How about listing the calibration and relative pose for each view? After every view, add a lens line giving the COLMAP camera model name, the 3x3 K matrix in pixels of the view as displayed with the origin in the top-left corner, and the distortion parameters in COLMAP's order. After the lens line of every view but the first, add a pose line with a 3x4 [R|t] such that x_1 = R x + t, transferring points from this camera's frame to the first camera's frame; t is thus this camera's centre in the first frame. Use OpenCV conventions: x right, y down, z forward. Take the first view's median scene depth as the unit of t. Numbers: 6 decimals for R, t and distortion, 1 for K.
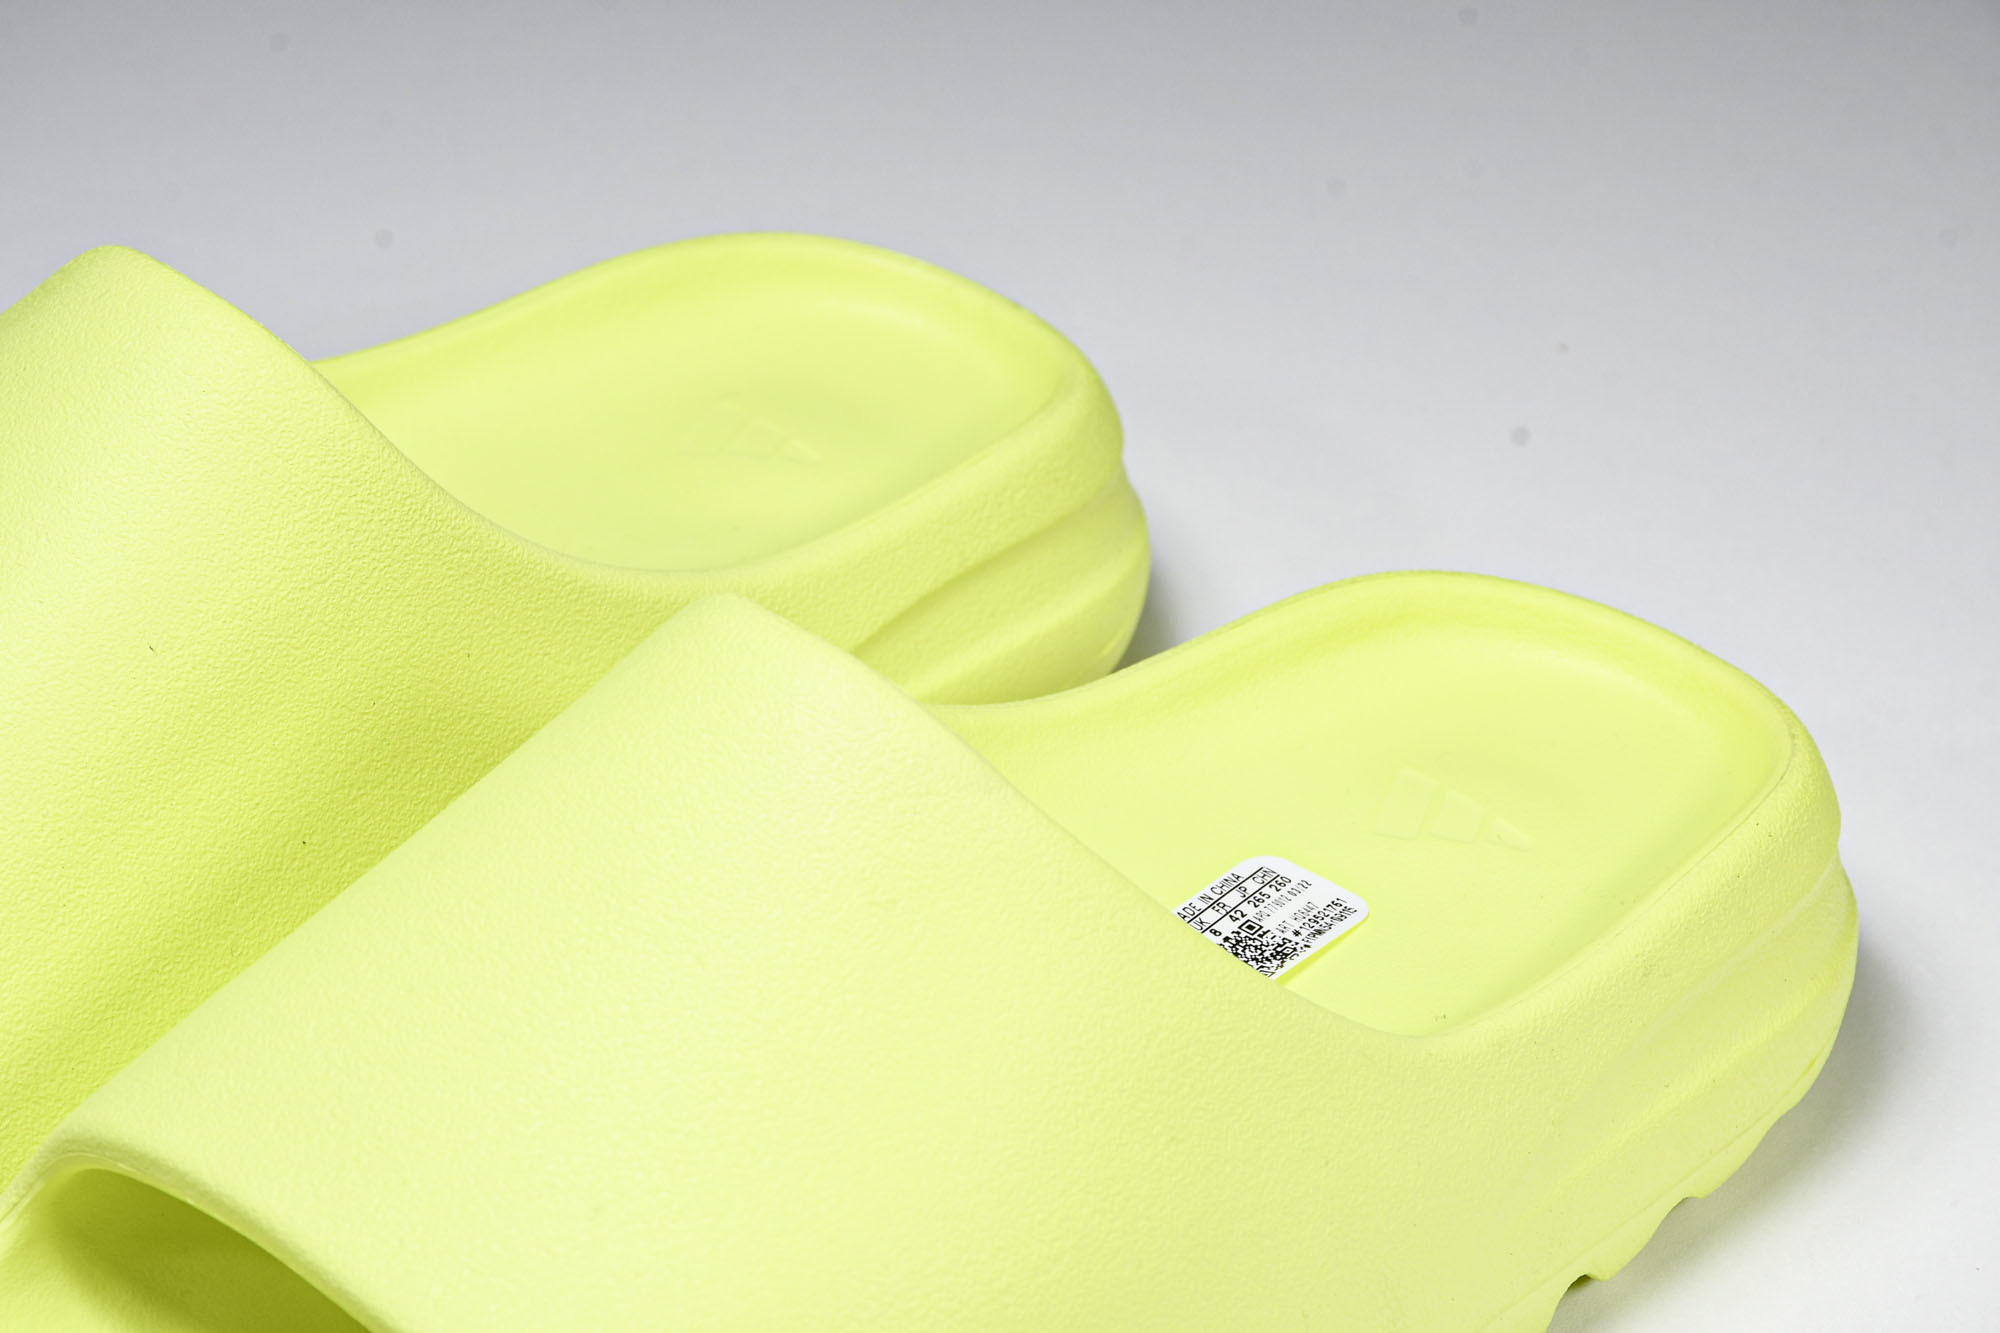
lens RADIAL K [[7308.9, 0, 1000.0], [0, 7308.9, 666.5], [0, 0, 1]] dist [0.982984, 3.566718]
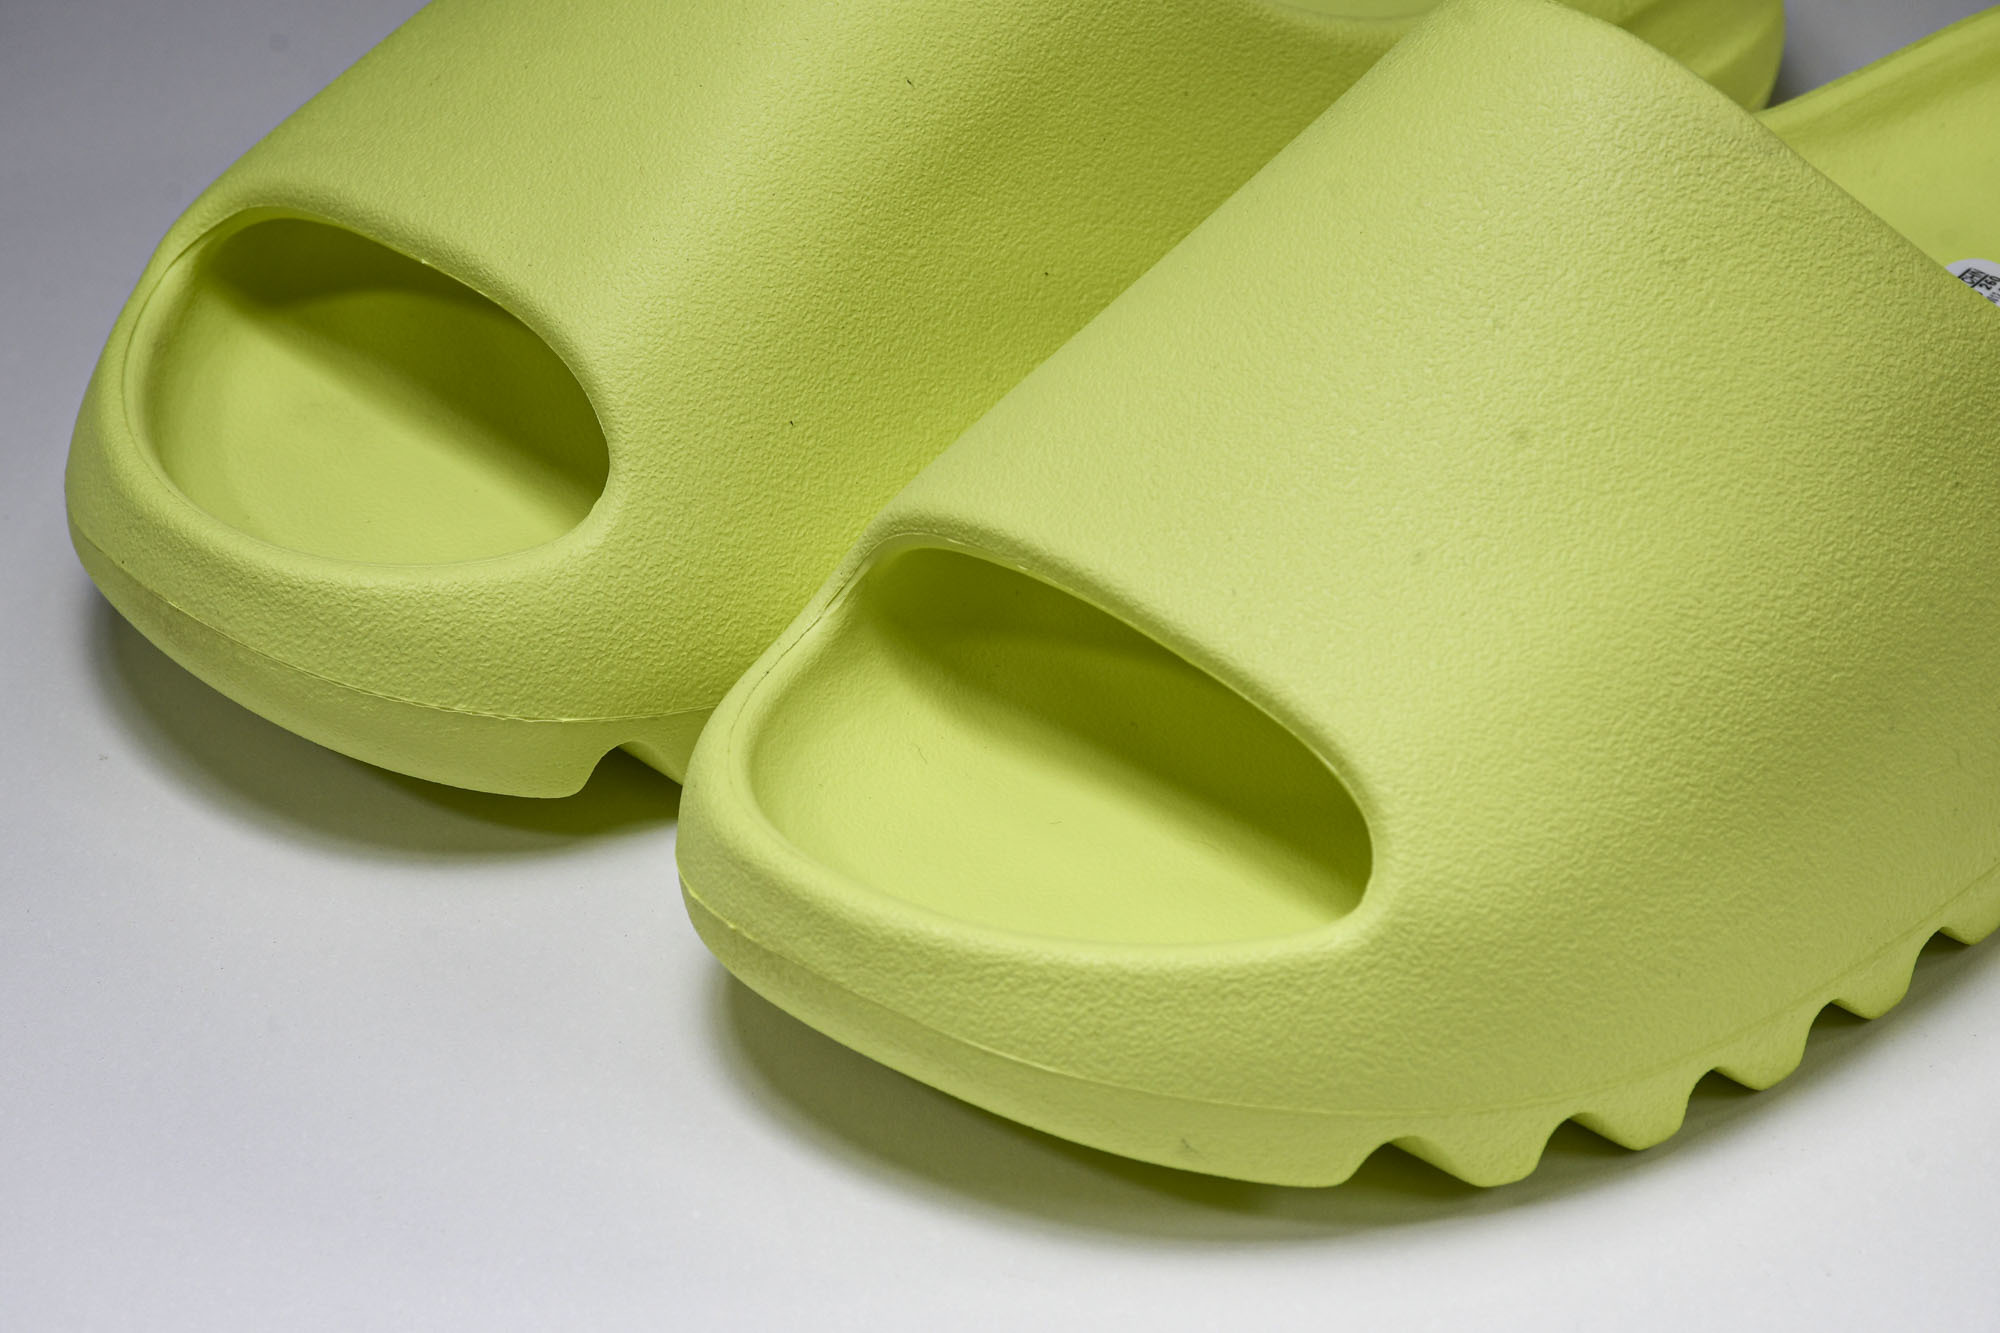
lens RADIAL K [[7308.9, 0, 1000.0], [0, 7308.9, 666.5], [0, 0, 1]] dist [0.982984, 3.566718]
pose [[0.999341, -0.035695, 0.006581, -0.118276], [0.035665, 0.999353, 0.004711, 0.080154], [-0.006745, -0.004474, 0.999967, -0.041641]]
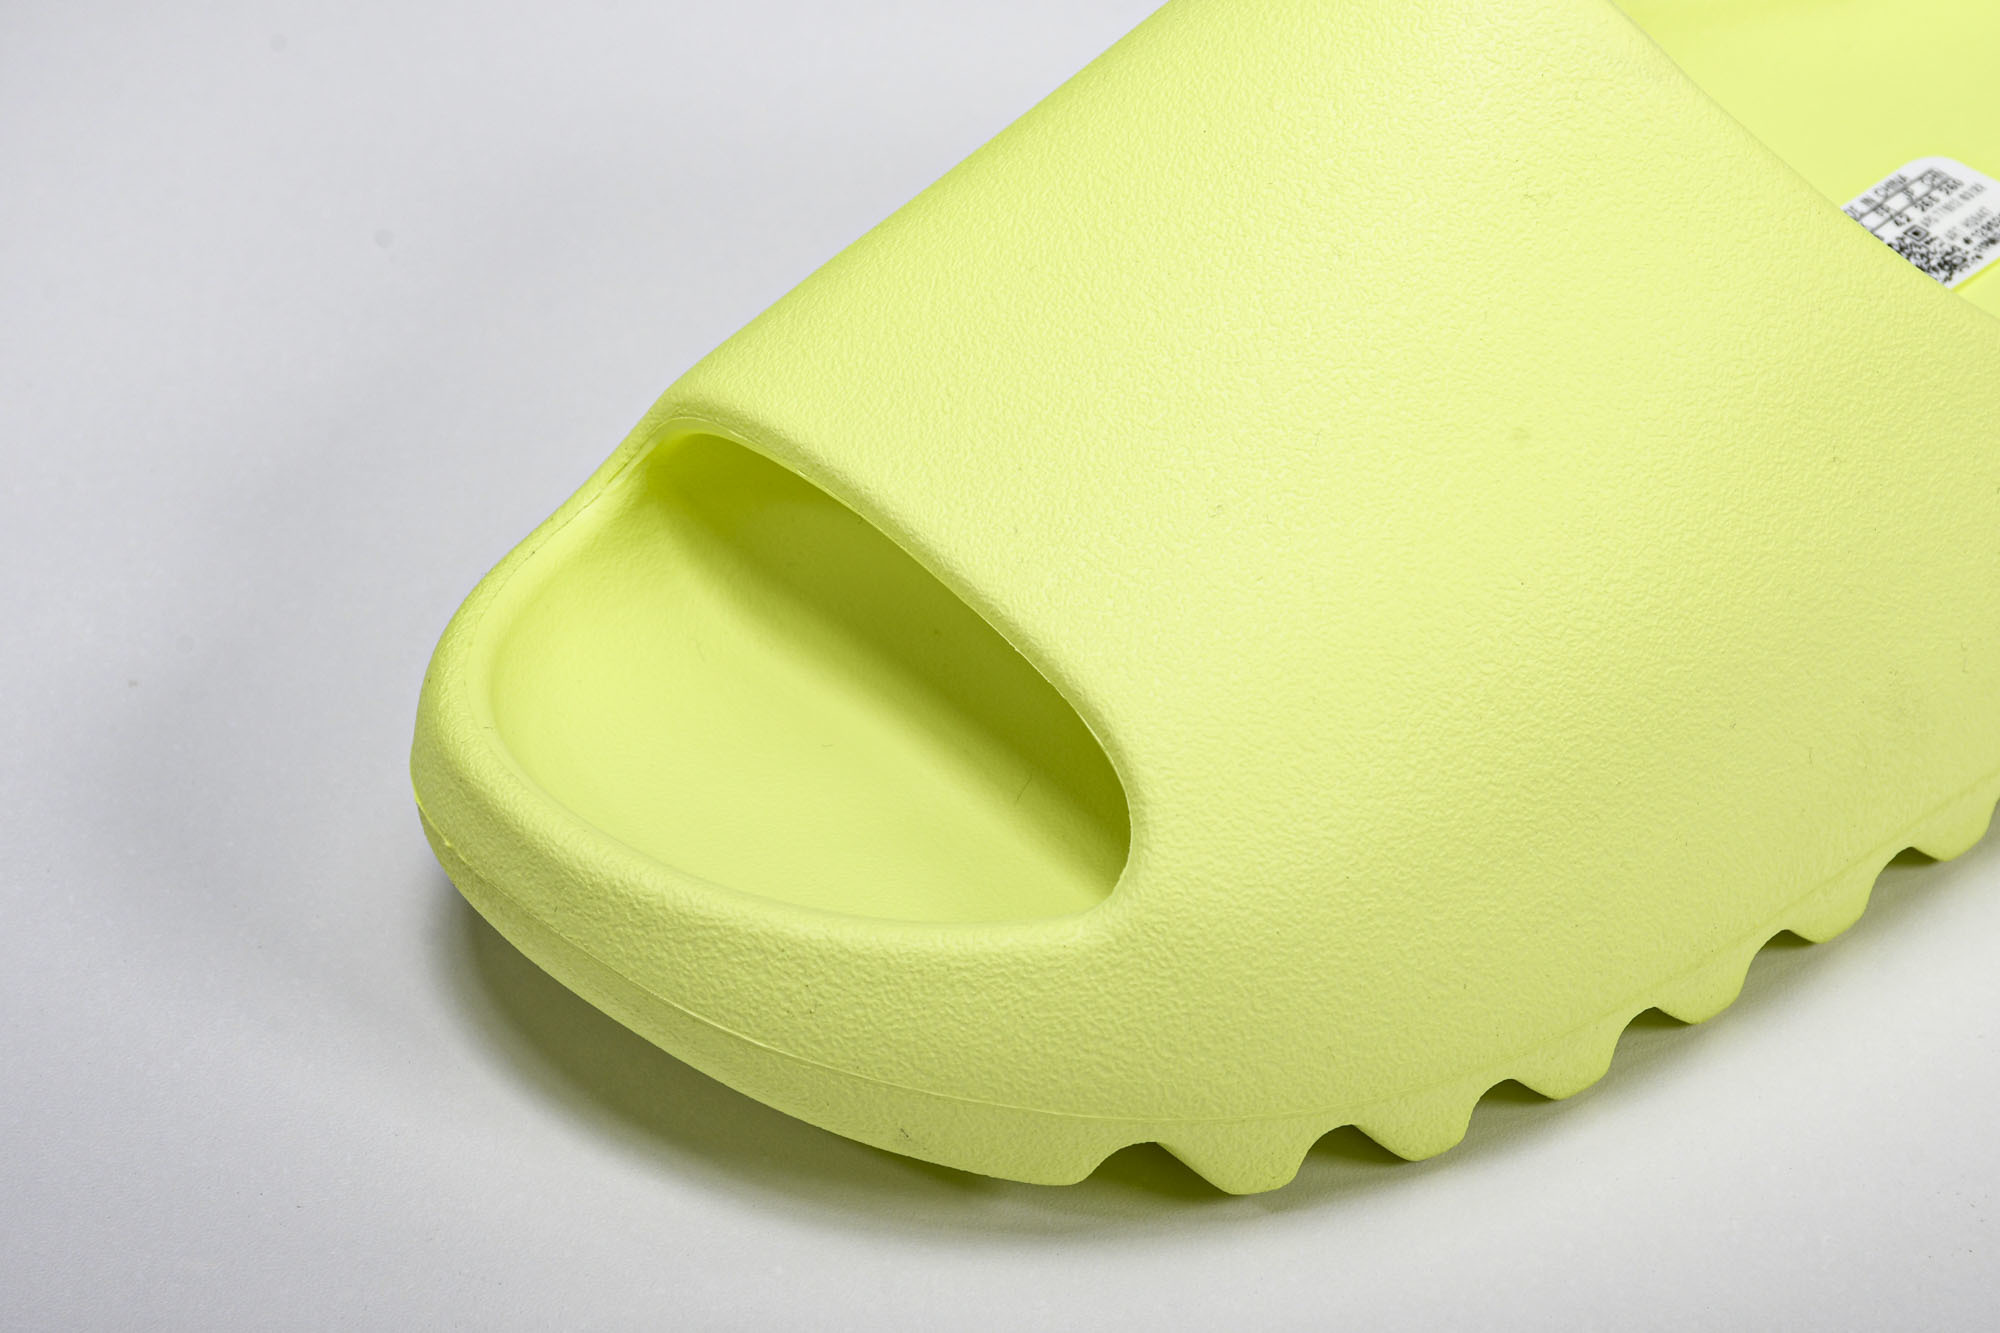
lens RADIAL K [[6706.2, 0, 1000.0], [0, 6706.2, 666.5], [0, 0, 1]] dist [0.820311, 2.369680]
pose [[0.996698, 0.047208, -0.066067, -0.023997], [-0.040155, 0.993736, 0.104293, 0.004606], [0.070577, -0.101295, 0.992350, 0.131180]]
